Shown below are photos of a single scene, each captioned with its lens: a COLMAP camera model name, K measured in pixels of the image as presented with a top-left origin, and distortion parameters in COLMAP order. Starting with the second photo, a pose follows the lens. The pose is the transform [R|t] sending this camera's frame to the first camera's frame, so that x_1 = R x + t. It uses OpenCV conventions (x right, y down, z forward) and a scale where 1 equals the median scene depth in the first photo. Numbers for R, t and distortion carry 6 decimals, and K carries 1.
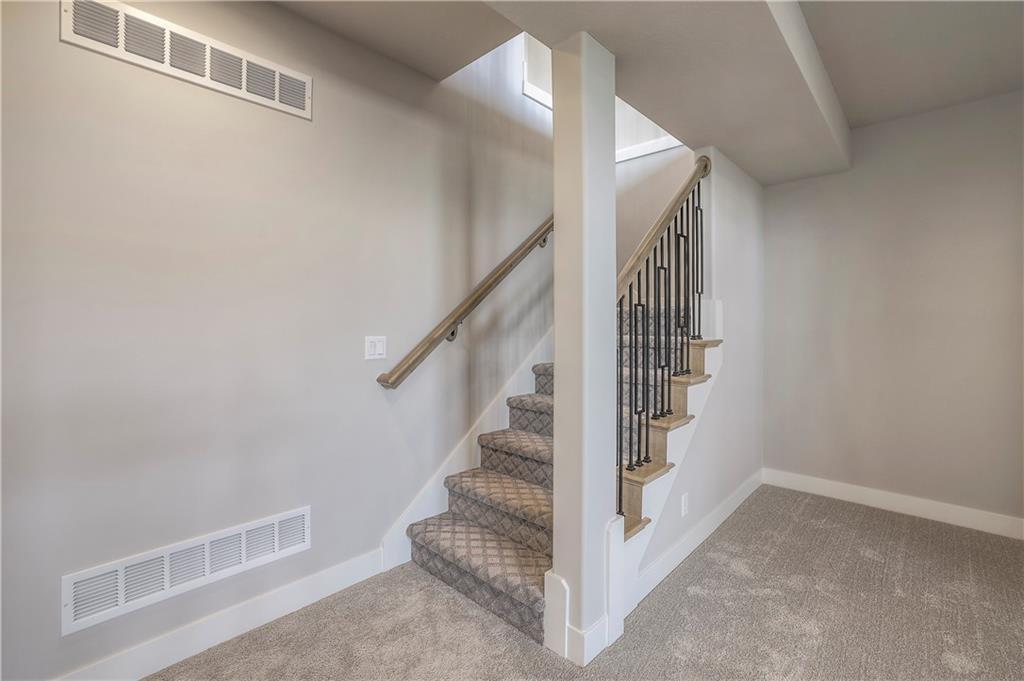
lens RADIAL K [[452.6, 0, 511.6], [0, 452.6, 332.2], [0, 0, 1]] dist [-0.045029, 0.014524]
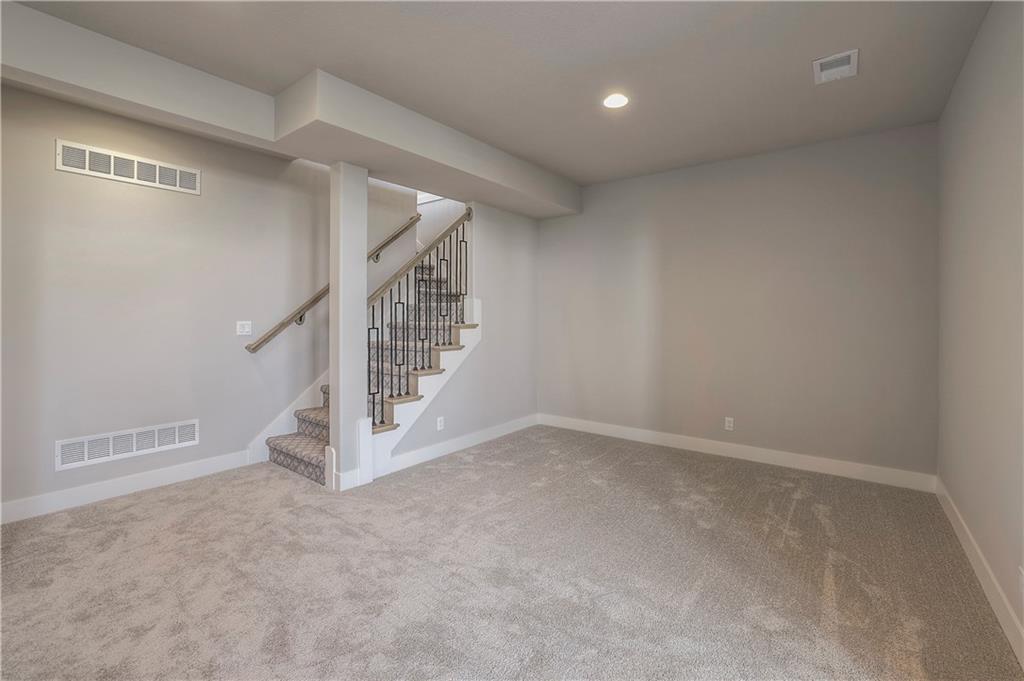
lens RADIAL K [[457.9, 0, 510.8], [0, 457.9, 322.8], [0, 0, 1]] dist [-0.043845, 0.016177]
pose [[0.995717, -0.001165, 0.092446, 0.534465], [0.001670, 0.999984, -0.005385, 0.025764], [-0.092438, 0.005516, 0.995703, -0.765483]]
